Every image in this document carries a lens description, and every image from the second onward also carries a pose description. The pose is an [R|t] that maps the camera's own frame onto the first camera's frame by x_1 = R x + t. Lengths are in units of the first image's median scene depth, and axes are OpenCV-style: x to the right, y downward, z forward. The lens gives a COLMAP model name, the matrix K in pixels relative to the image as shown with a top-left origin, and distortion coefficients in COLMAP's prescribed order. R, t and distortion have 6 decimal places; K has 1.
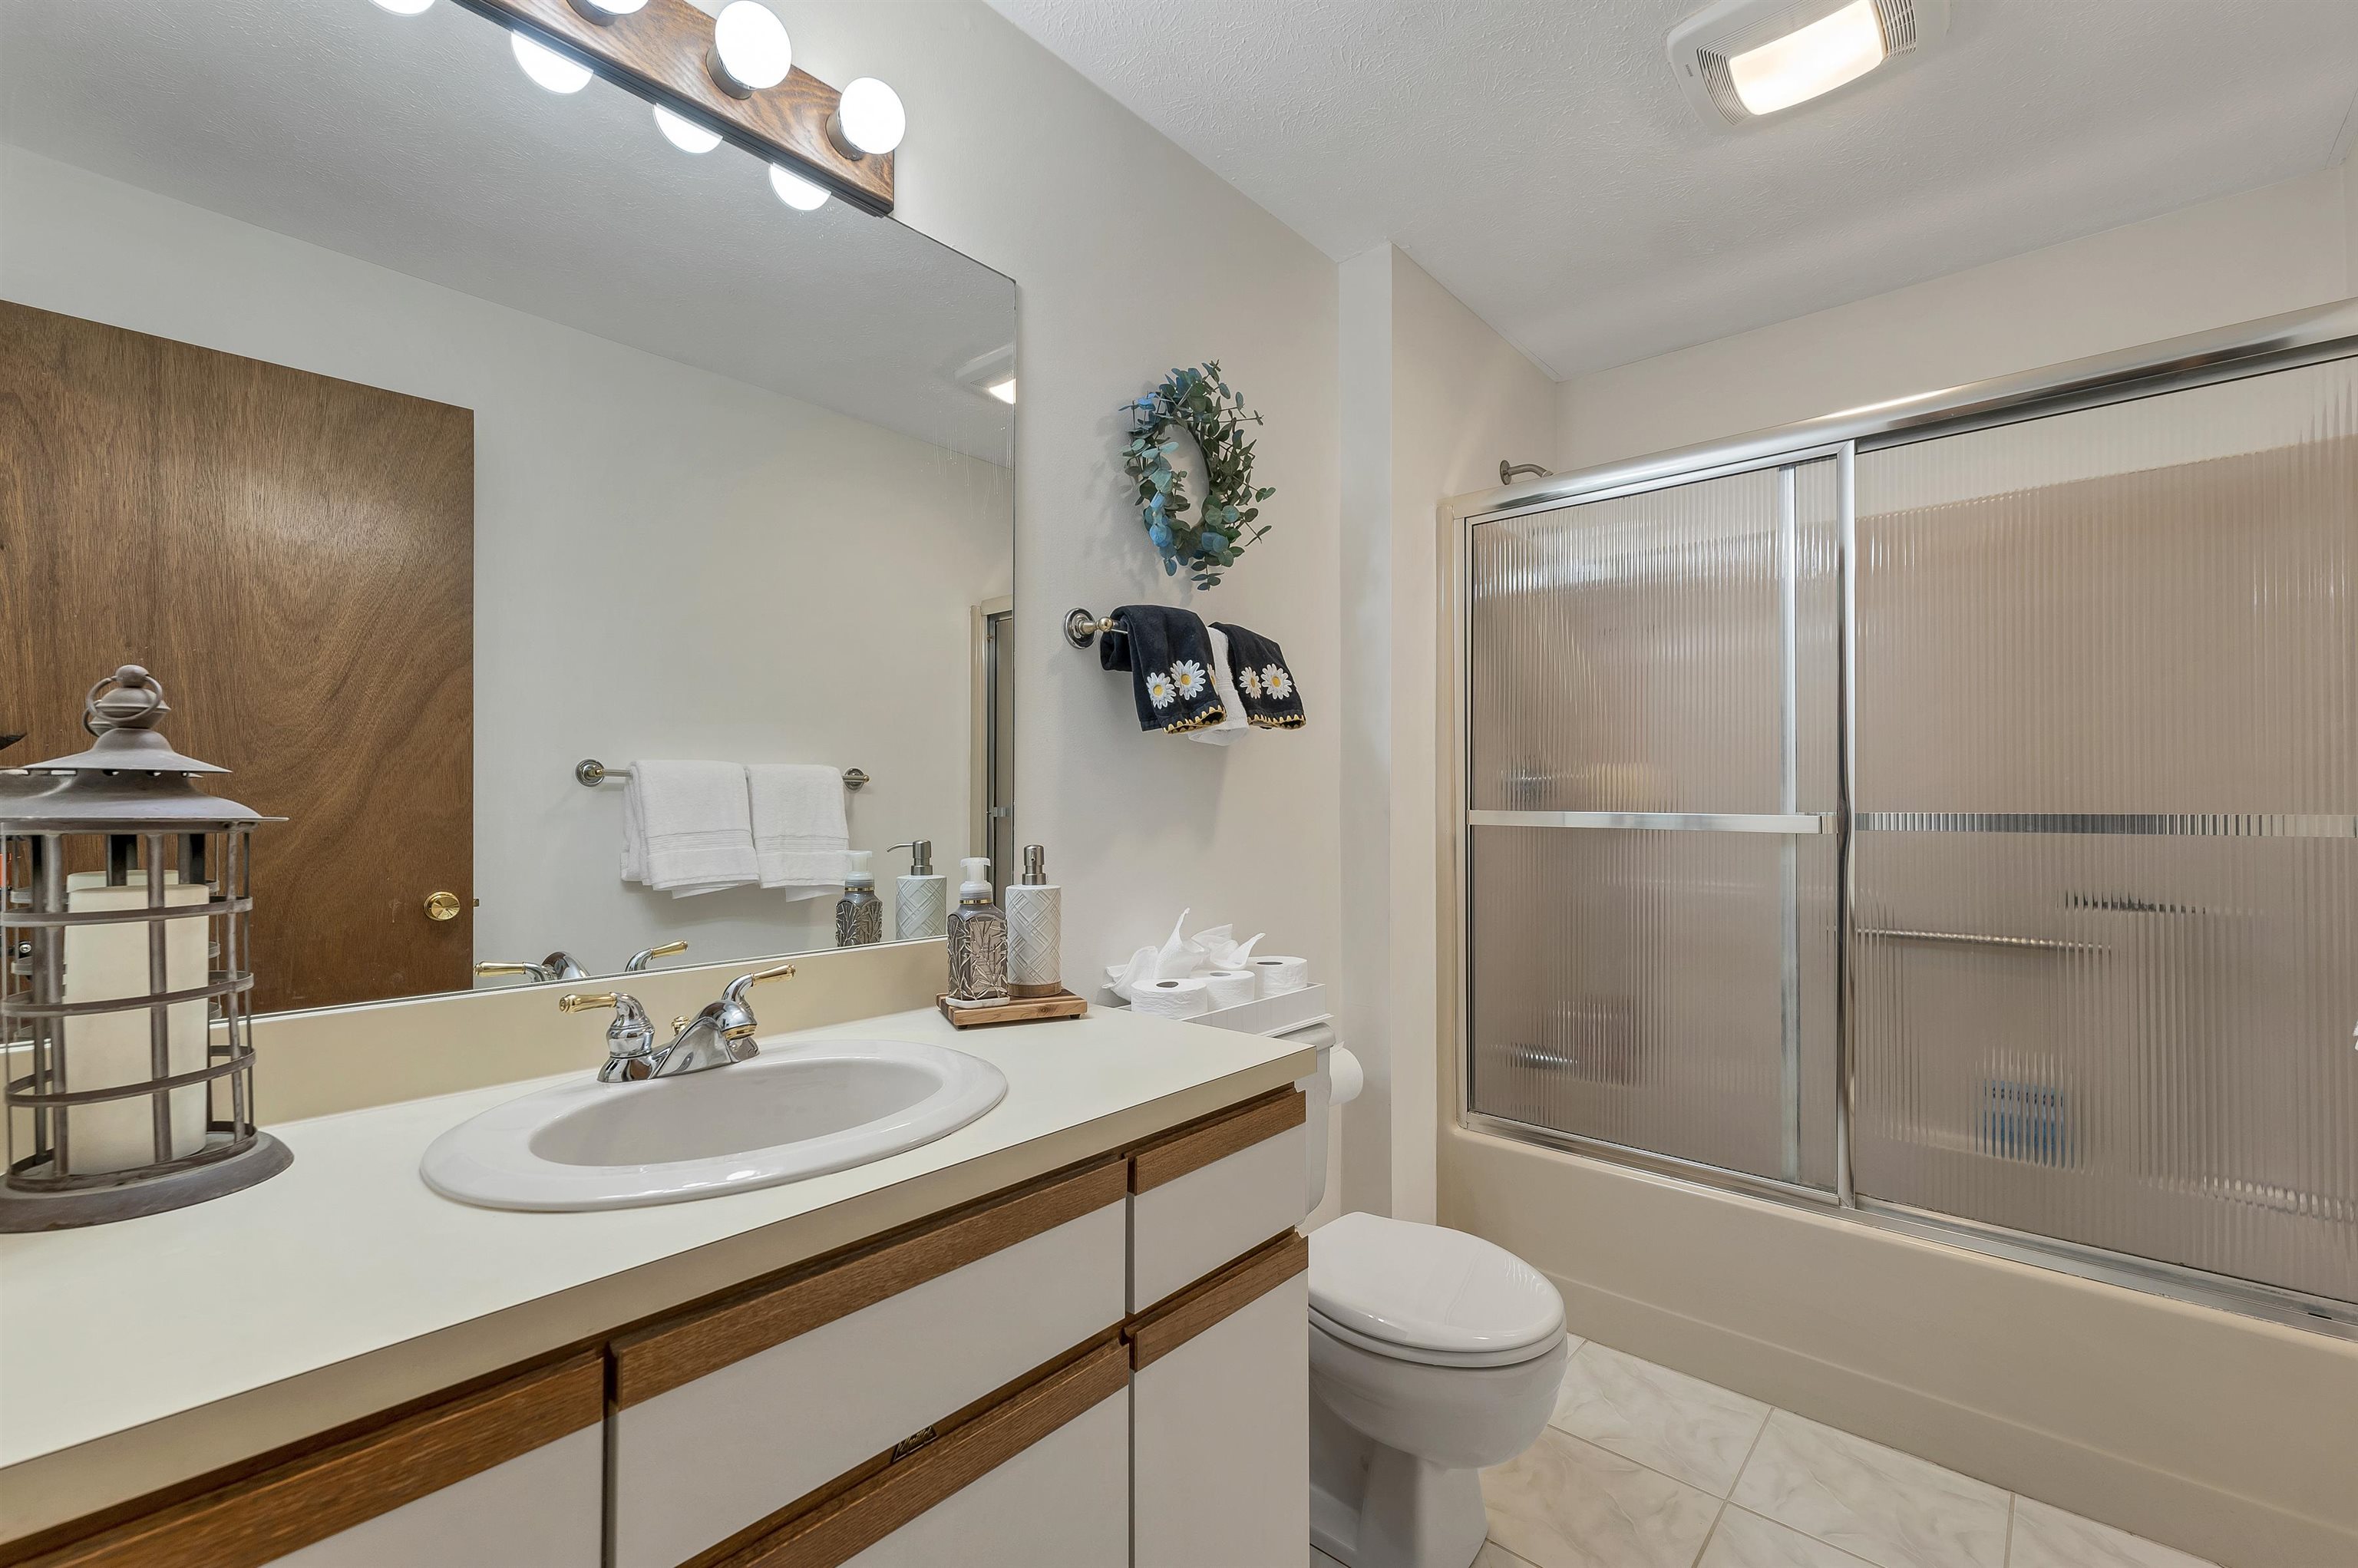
lens RADIAL K [[985.3, 0, 1177.1], [0, 985.3, 796.1], [0, 0, 1]] dist [0.004135, 0.000107]
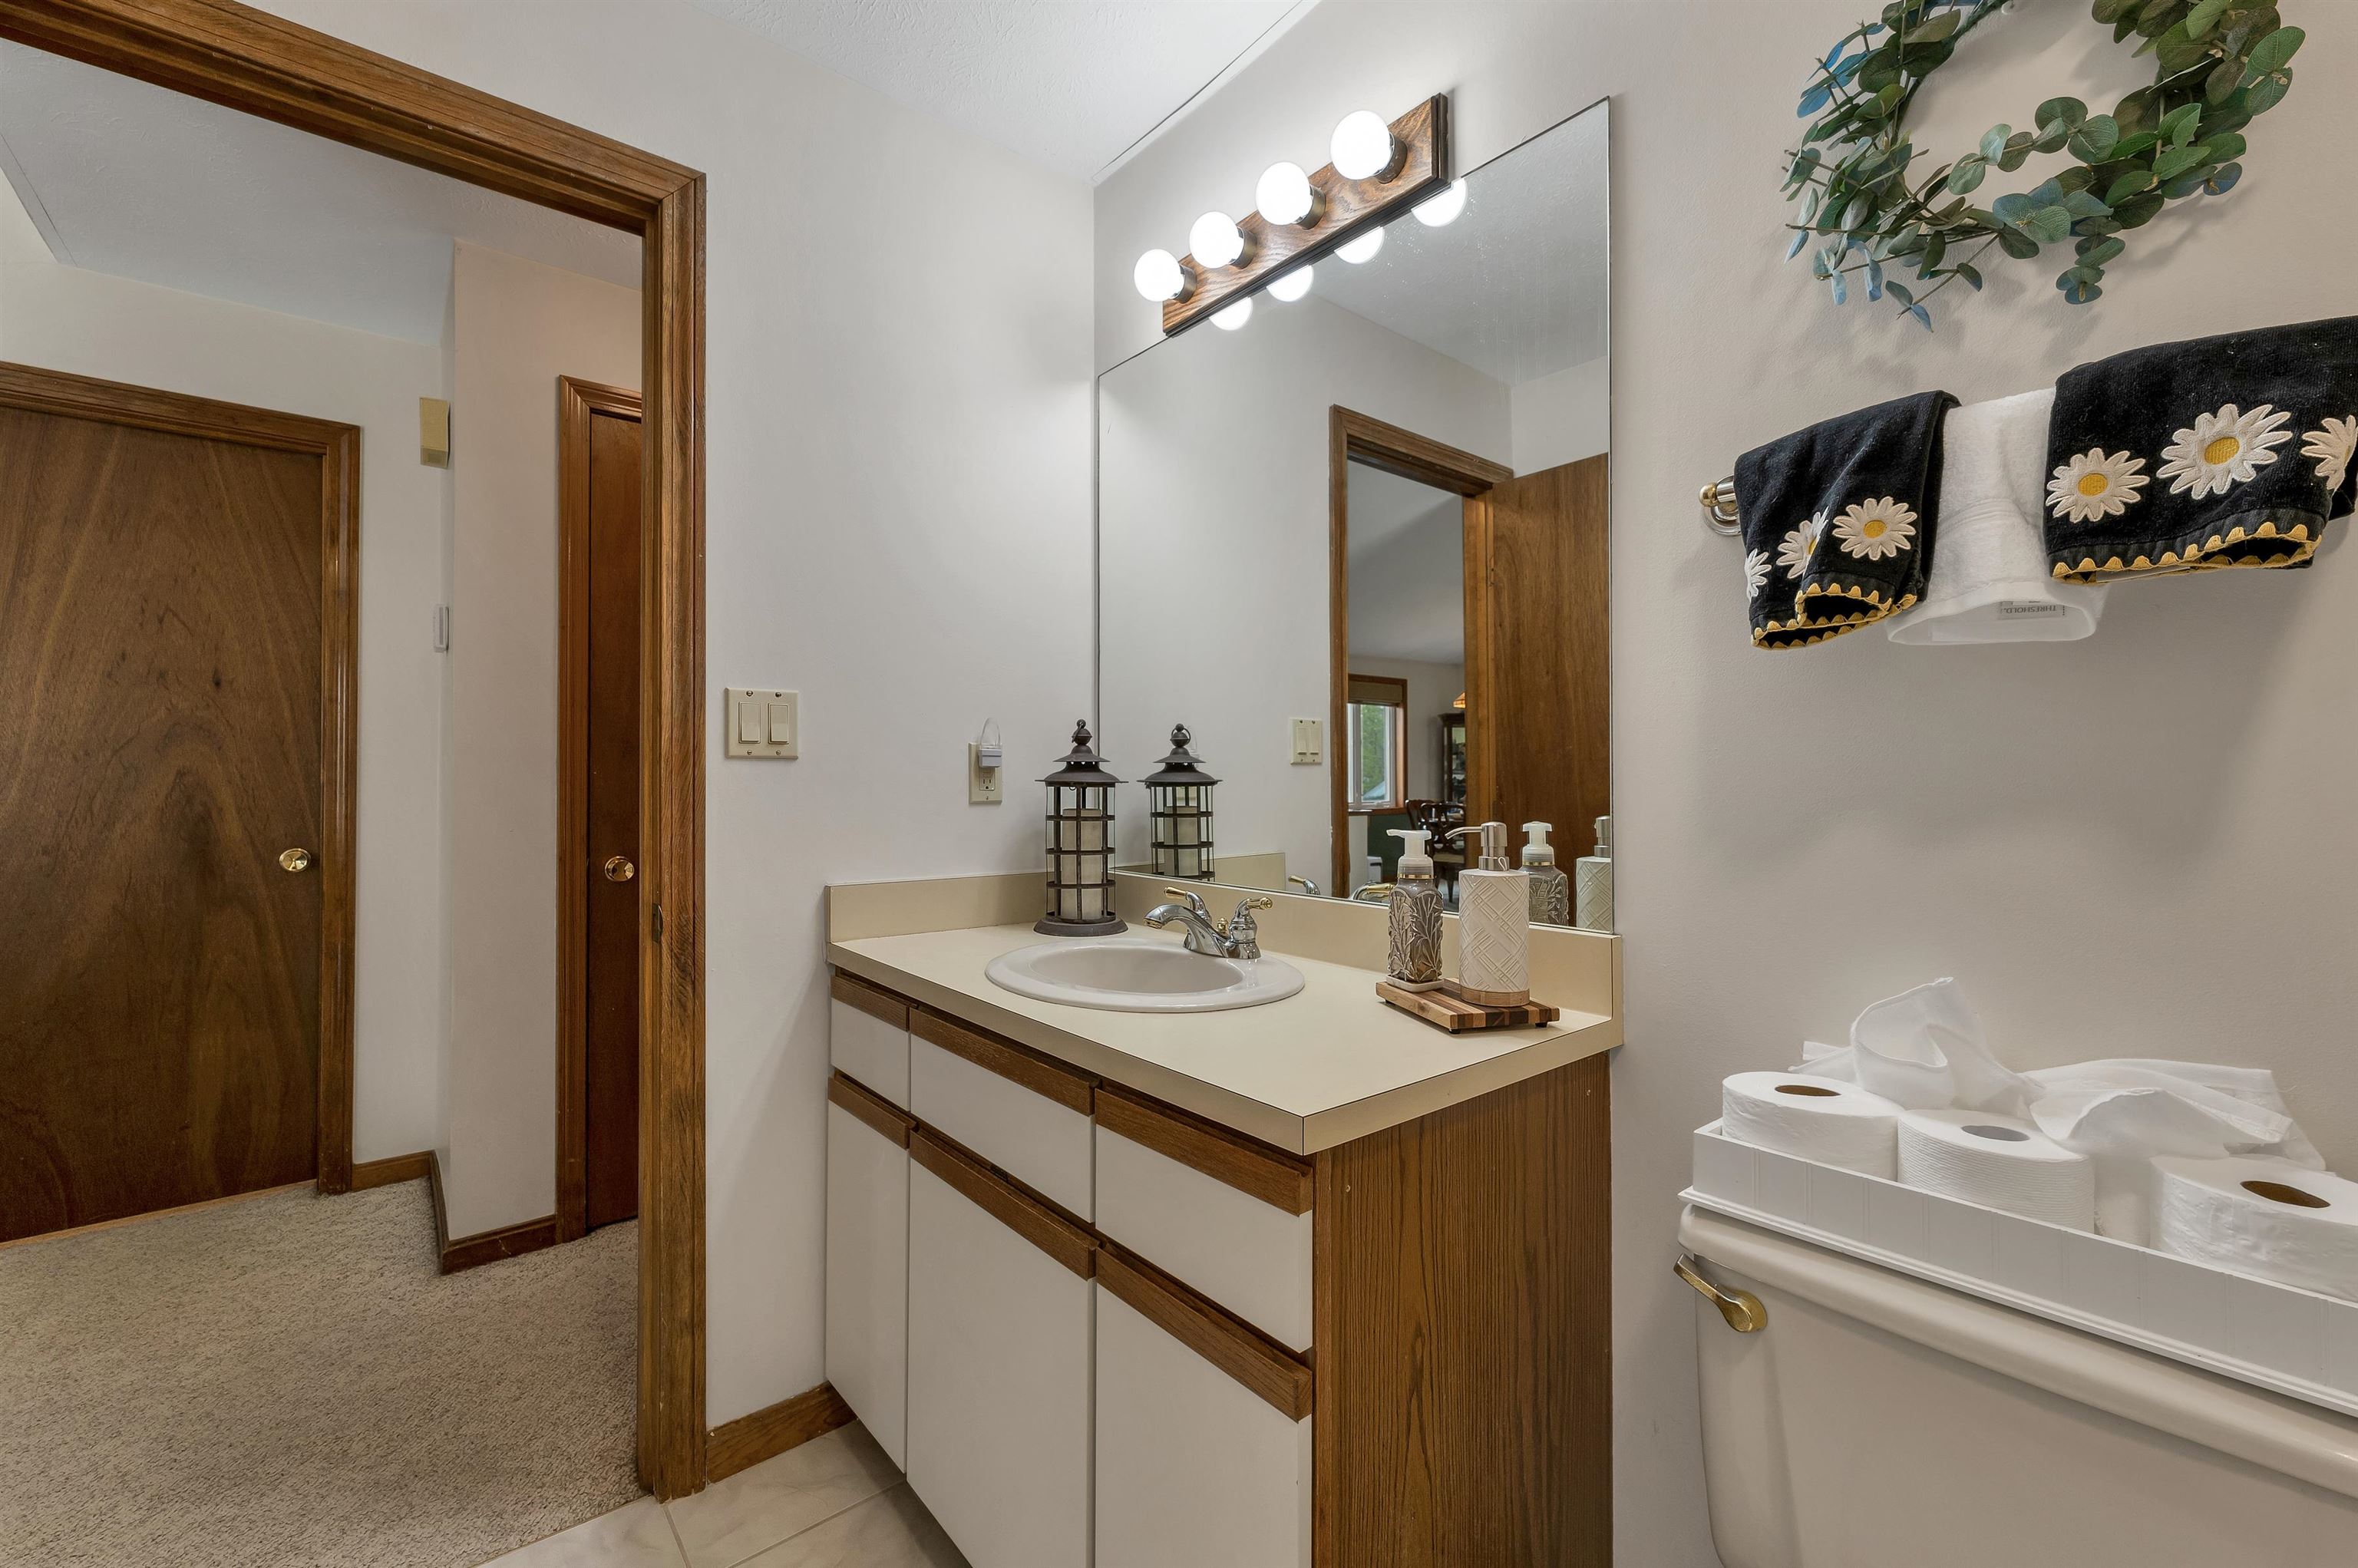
lens RADIAL K [[985.3, 0, 1170.3], [0, 985.3, 768.1], [0, 0, 1]] dist [0.004135, 0.000107]
pose [[-0.159929, -0.010363, -0.987074, 0.906711], [0.005457, 0.999920, -0.011382, 0.016060], [0.987113, -0.007206, -0.159860, 1.093704]]
